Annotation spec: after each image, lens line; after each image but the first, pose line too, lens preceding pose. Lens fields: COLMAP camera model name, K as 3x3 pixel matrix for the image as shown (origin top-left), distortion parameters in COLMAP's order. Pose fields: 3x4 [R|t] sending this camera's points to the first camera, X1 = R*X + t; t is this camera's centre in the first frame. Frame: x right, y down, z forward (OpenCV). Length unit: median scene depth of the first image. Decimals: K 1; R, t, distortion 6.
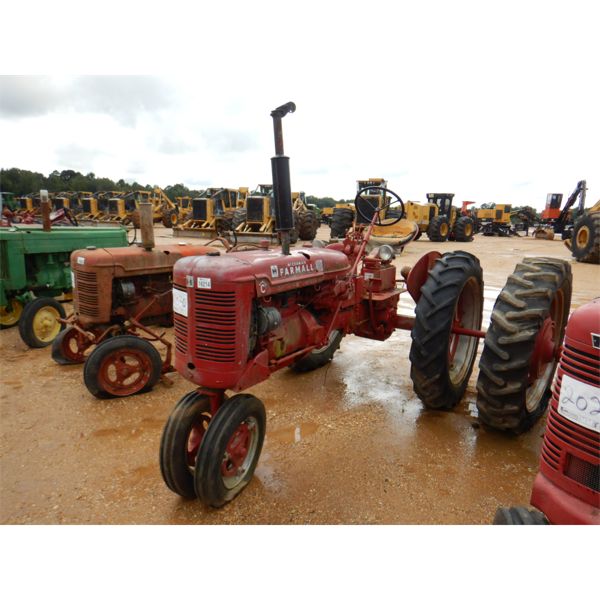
lens RADIAL K [[446.1, 0, 310.2], [0, 446.1, 309.9], [0, 0, 1]] dist [0.033986, -0.024242]
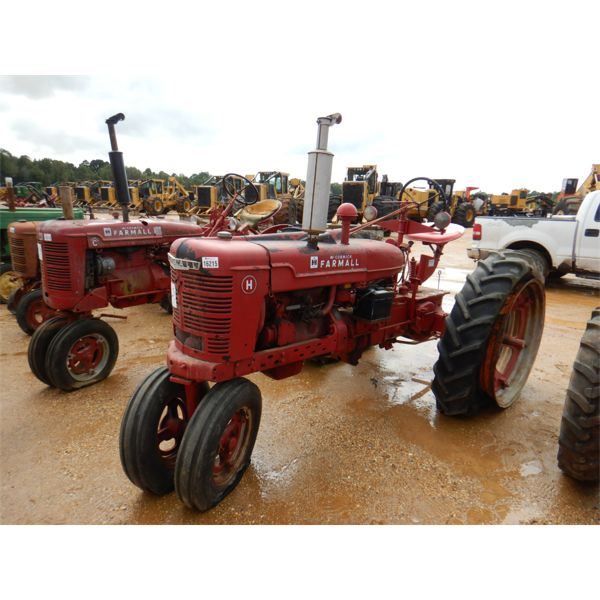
lens RADIAL K [[446.1, 0, 300.7], [0, 446.1, 311.7], [0, 0, 1]] dist [0.033986, -0.024242]
pose [[0.997369, 0.012825, -0.071352, 0.055605], [-0.010681, 0.999482, 0.030356, 0.010364], [0.071705, -0.029514, 0.996989, -0.035396]]
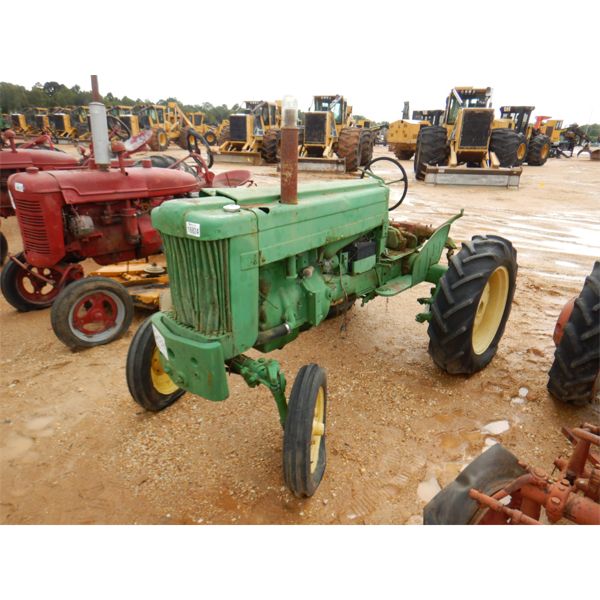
lens RADIAL K [[446.1, 0, 323.2], [0, 446.1, 310.0], [0, 0, 1]] dist [0.033986, -0.024242]
pose [[0.999754, -0.012012, 0.018657, -0.105040], [0.008730, 0.985921, 0.166985, -0.026944], [-0.020400, -0.166781, 0.985783, 0.108583]]
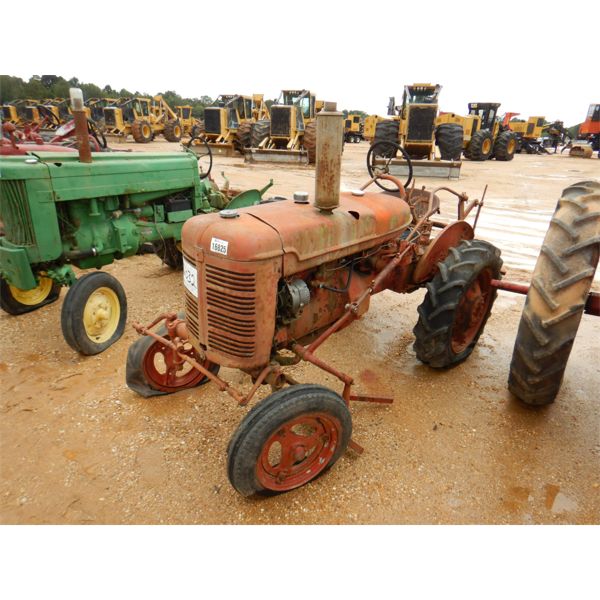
lens RADIAL K [[446.1, 0, 317.9], [0, 446.1, 309.6], [0, 0, 1]] dist [0.033986, -0.024242]
pose [[0.999899, 0.000210, 0.014208, -0.052081], [-0.002701, 0.984466, 0.175553, -0.015715], [-0.013951, -0.175574, 0.984367, 0.067417]]
